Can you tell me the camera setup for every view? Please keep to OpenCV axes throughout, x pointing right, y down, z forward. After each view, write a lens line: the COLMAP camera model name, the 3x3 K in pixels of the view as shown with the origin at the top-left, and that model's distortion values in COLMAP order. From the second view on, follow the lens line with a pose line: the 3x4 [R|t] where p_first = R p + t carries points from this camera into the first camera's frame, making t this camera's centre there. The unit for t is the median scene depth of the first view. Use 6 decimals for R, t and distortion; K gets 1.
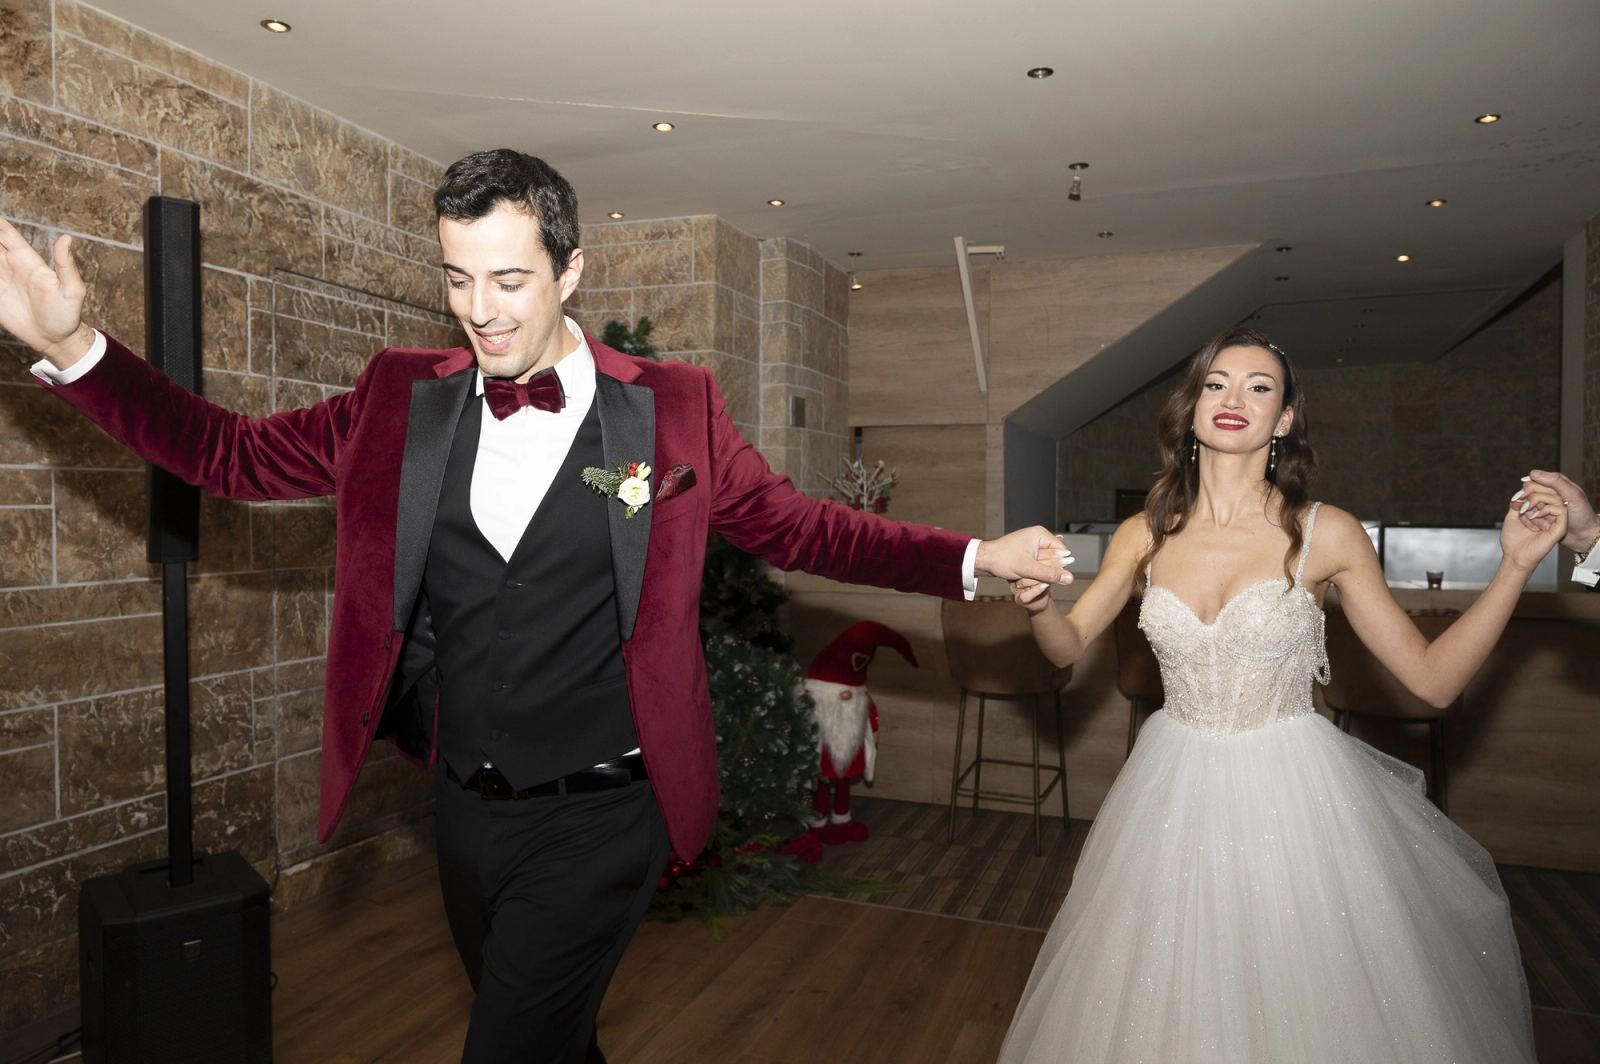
lens RADIAL K [[1096.9, 0, 800.0], [0, 1096.9, 532.0], [0, 0, 1]] dist [-0.011262, 0.002084]
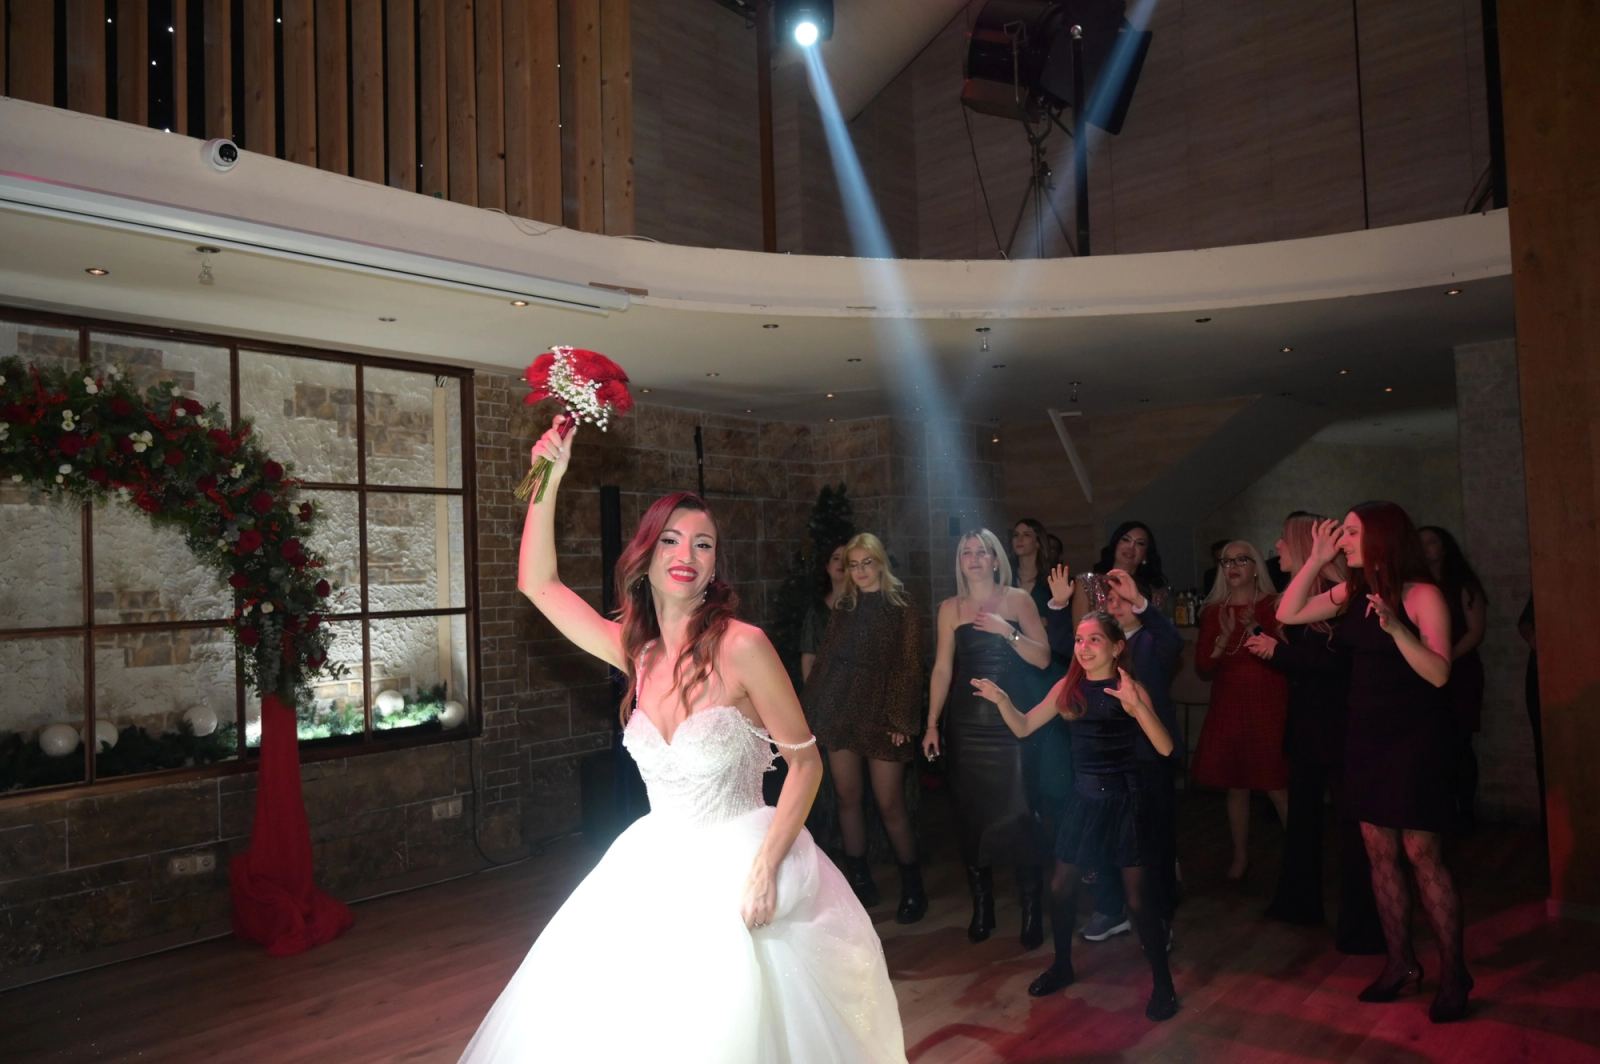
lens RADIAL K [[1096.9, 0, 800.0], [0, 1096.9, 532.0], [0, 0, 1]] dist [-0.011262, 0.002084]
pose [[0.947961, -0.053120, -0.313923, 0.464936], [0.033223, 0.997105, -0.068400, -0.001539], [0.316648, 0.054411, 0.946981, -0.924040]]
